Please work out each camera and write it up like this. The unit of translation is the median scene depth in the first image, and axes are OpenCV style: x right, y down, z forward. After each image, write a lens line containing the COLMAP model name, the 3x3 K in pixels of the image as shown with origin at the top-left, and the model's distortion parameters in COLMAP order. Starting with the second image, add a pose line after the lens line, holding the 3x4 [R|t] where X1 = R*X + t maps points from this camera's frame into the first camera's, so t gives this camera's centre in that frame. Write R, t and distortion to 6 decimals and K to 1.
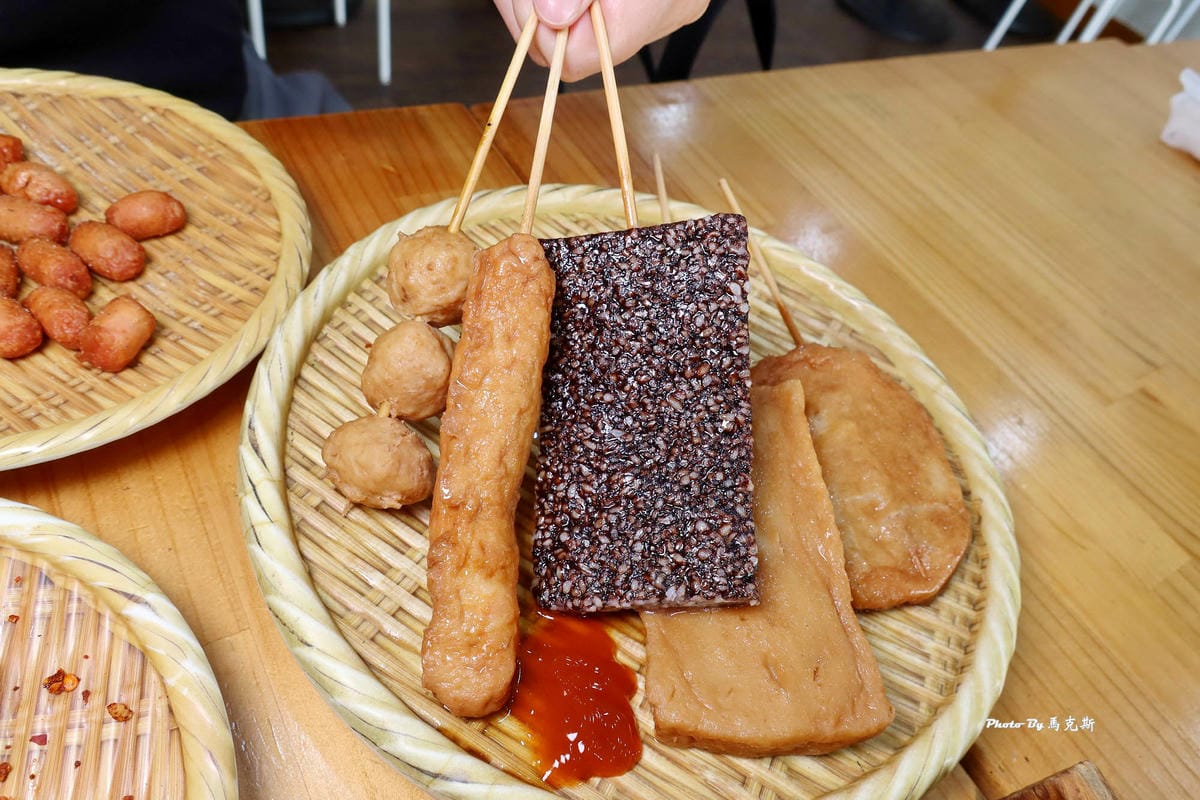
lens RADIAL K [[818.1, 0, 601.2], [0, 818.1, 394.1], [0, 0, 1]] dist [-0.017401, 0.002941]
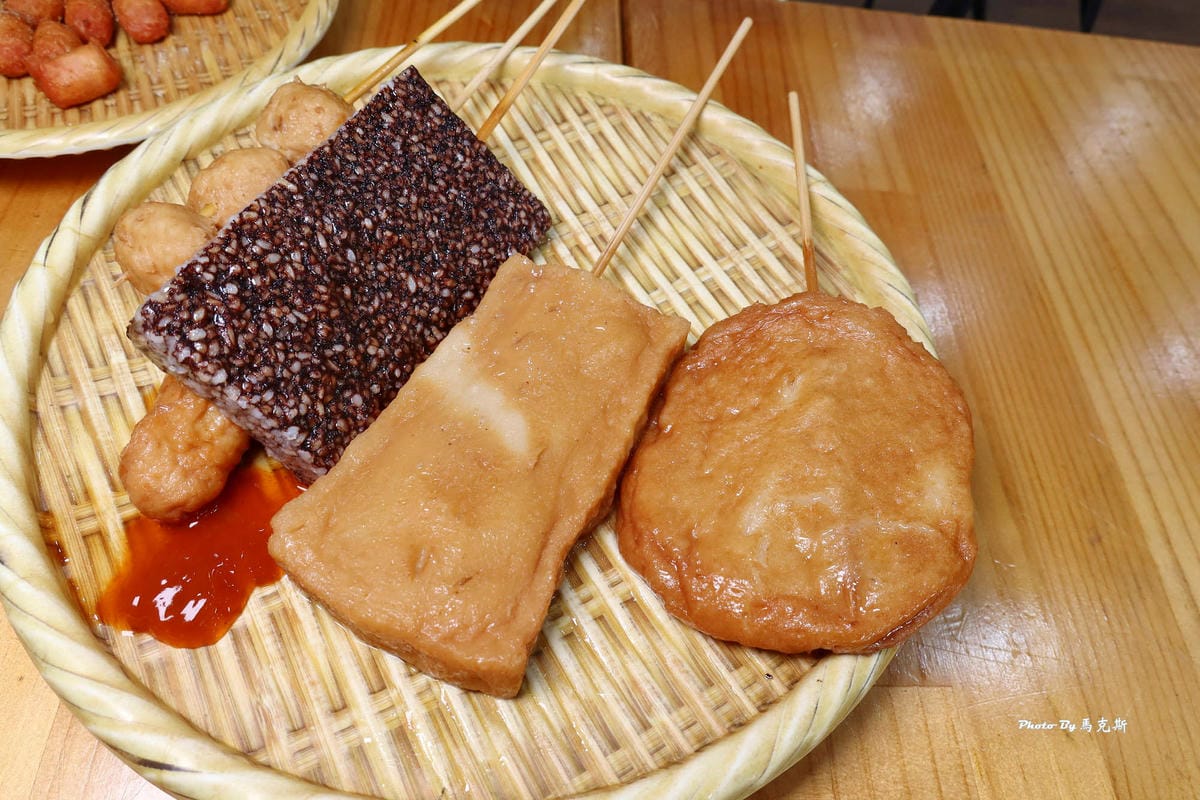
lens RADIAL K [[815.6, 0, 600.0], [0, 815.6, 400.0], [0, 0, 1]] dist [-0.024936, -0.000802]
pose [[0.865192, 0.344278, -0.364574, 0.511655], [-0.328593, 0.938458, 0.106411, -0.015584], [0.378773, 0.027731, 0.925074, 0.295250]]
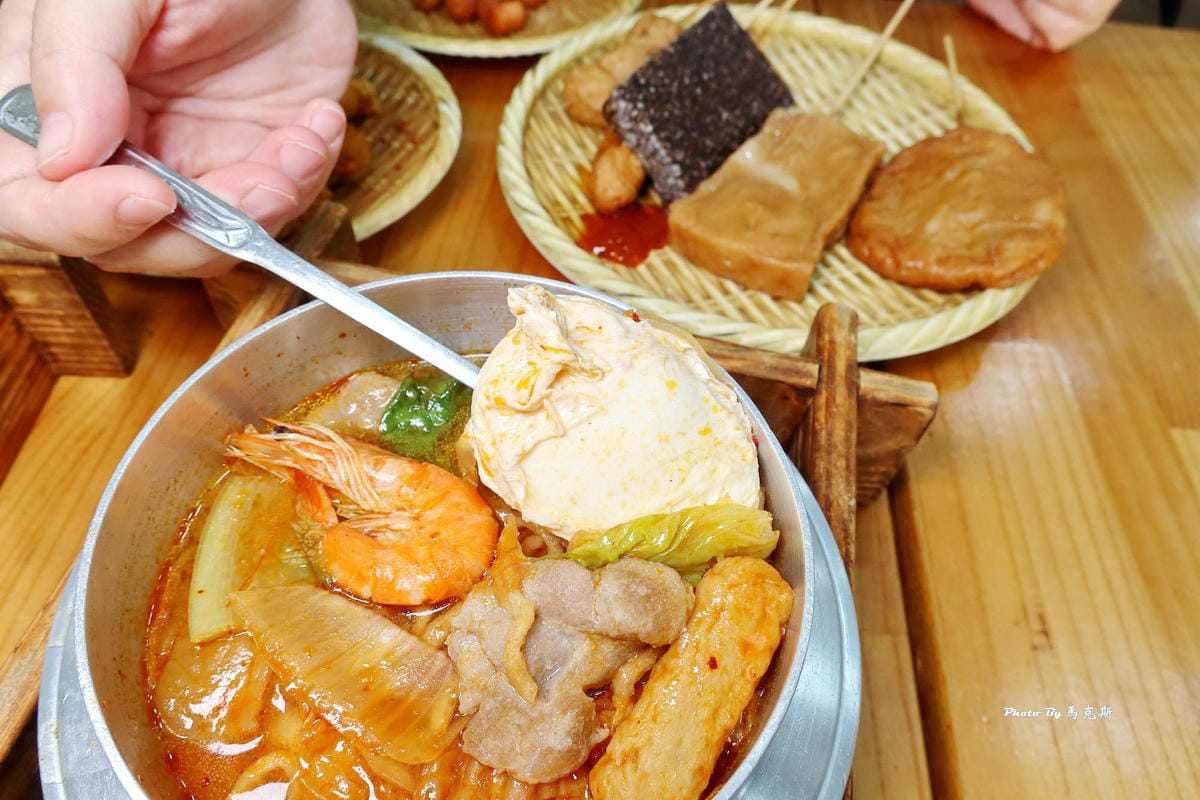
lens RADIAL K [[818.1, 0, 601.2], [0, 818.1, 394.1], [0, 0, 1]] dist [-0.017401, 0.002941]
pose [[0.802278, 0.336636, -0.492977, 0.710830], [-0.365868, 0.929827, 0.039527, 0.529387], [0.471690, 0.148653, 0.869144, -0.320098]]
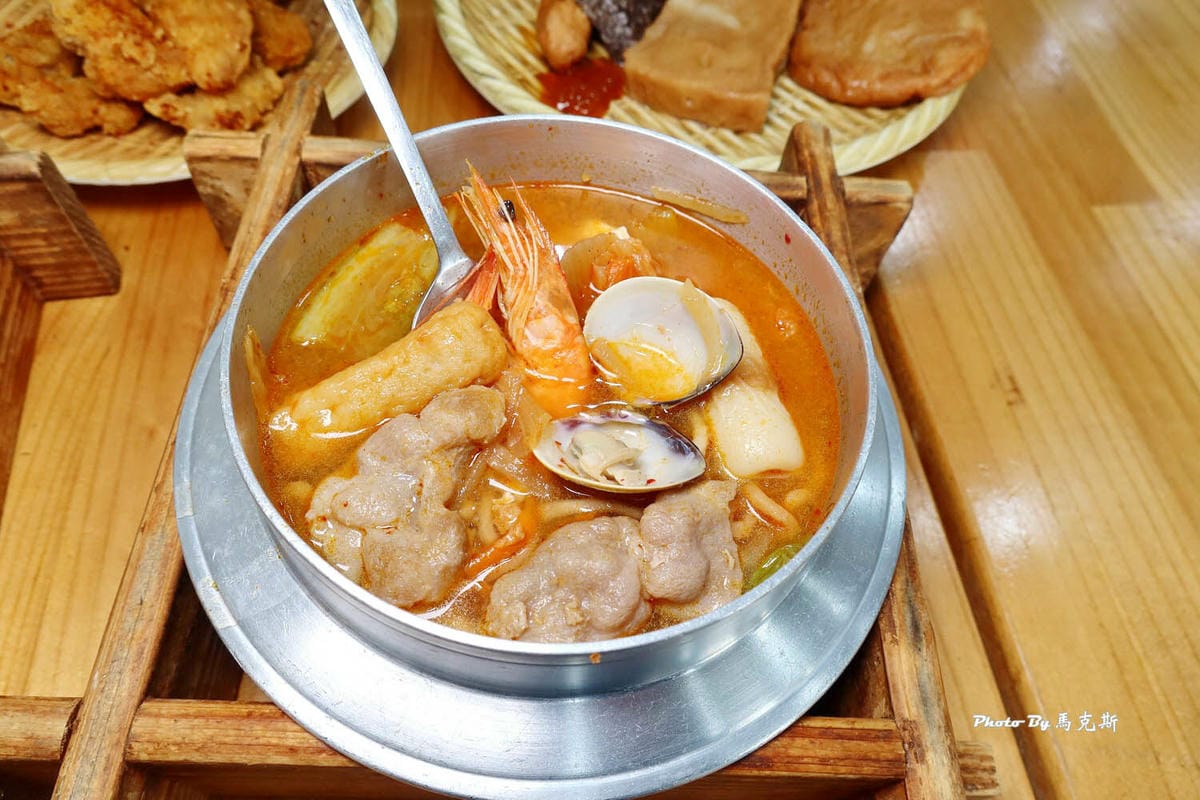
lens RADIAL K [[818.1, 0, 601.2], [0, 818.1, 394.1], [0, 0, 1]] dist [-0.017401, 0.002941]
pose [[0.898488, 0.257843, -0.355297, 0.634912], [-0.229740, 0.965833, 0.119940, 0.648839], [0.374084, -0.026139, 0.927026, -0.443472]]
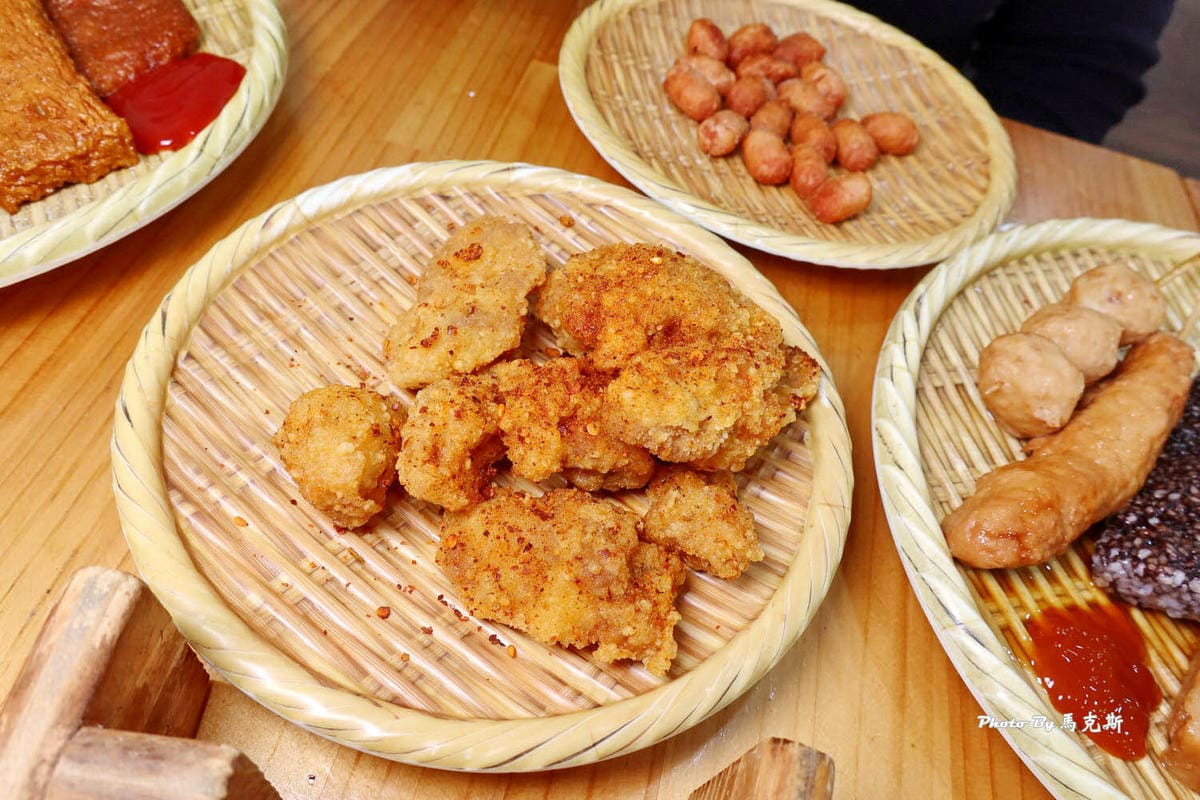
lens RADIAL K [[818.1, 0, 601.2], [0, 818.1, 394.1], [0, 0, 1]] dist [-0.017401, 0.002941]
pose [[0.728642, 0.472801, -0.495520, -0.116331], [-0.517737, 0.853871, 0.053411, 0.293591], [0.448363, 0.217632, 0.866953, -0.146403]]
